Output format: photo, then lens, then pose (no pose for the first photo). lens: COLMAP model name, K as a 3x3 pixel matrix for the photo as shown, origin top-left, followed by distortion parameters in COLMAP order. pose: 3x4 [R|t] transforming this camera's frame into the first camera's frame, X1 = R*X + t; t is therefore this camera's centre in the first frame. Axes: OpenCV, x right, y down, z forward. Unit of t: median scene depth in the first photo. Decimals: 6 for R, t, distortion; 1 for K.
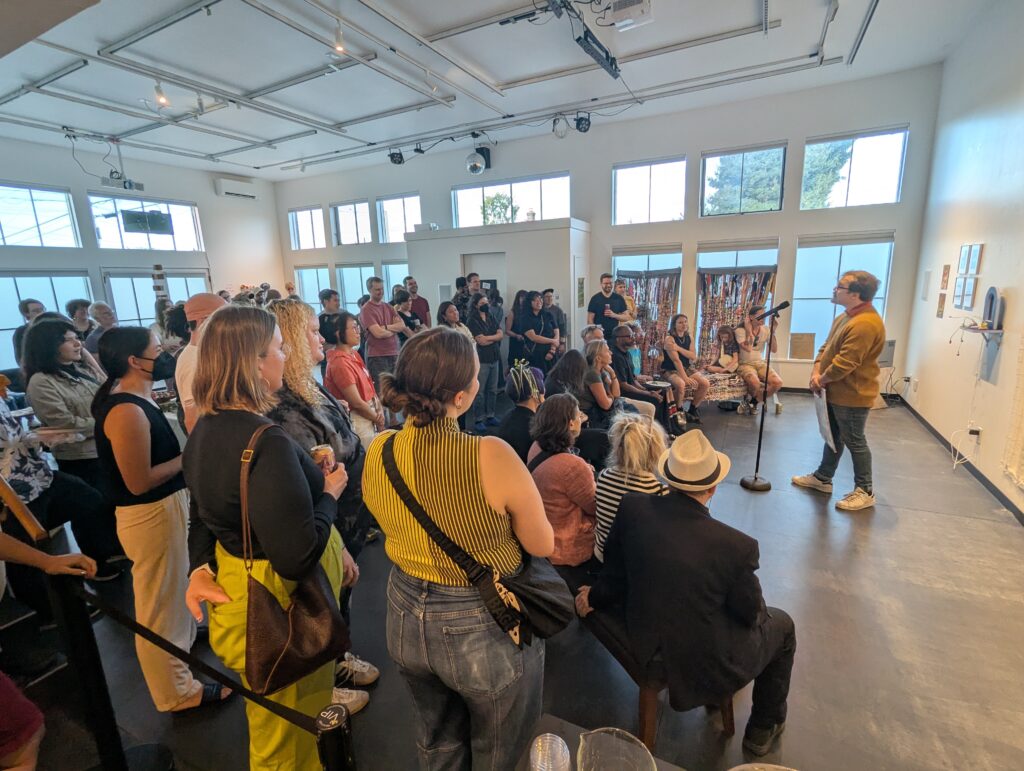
lens RADIAL K [[483.1, 0, 512.0], [0, 483.1, 385.5], [0, 0, 1]] dist [-0.000504, 0.000047]
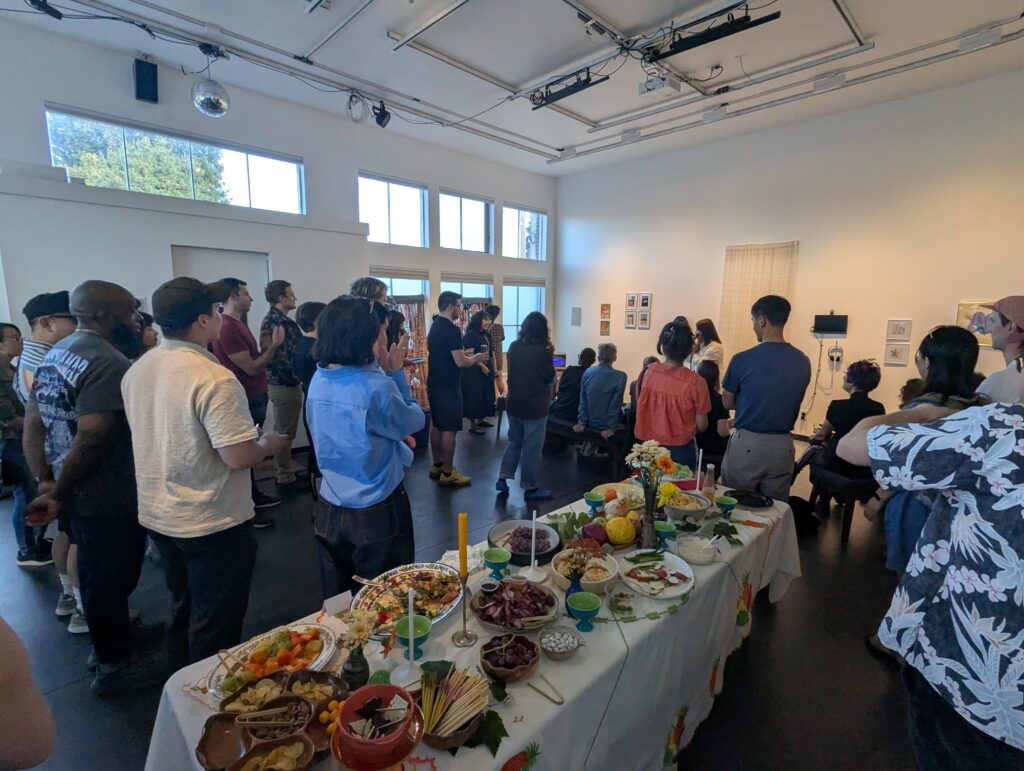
lens RADIAL K [[483.1, 0, 512.0], [0, 483.1, 385.5], [0, 0, 1]] dist [-0.000504, 0.000047]
pose [[0.332919, -0.119051, 0.935410, -0.603587], [0.171575, 0.983087, 0.064054, -0.100031], [-0.927214, 0.139168, 0.347715, 0.559071]]
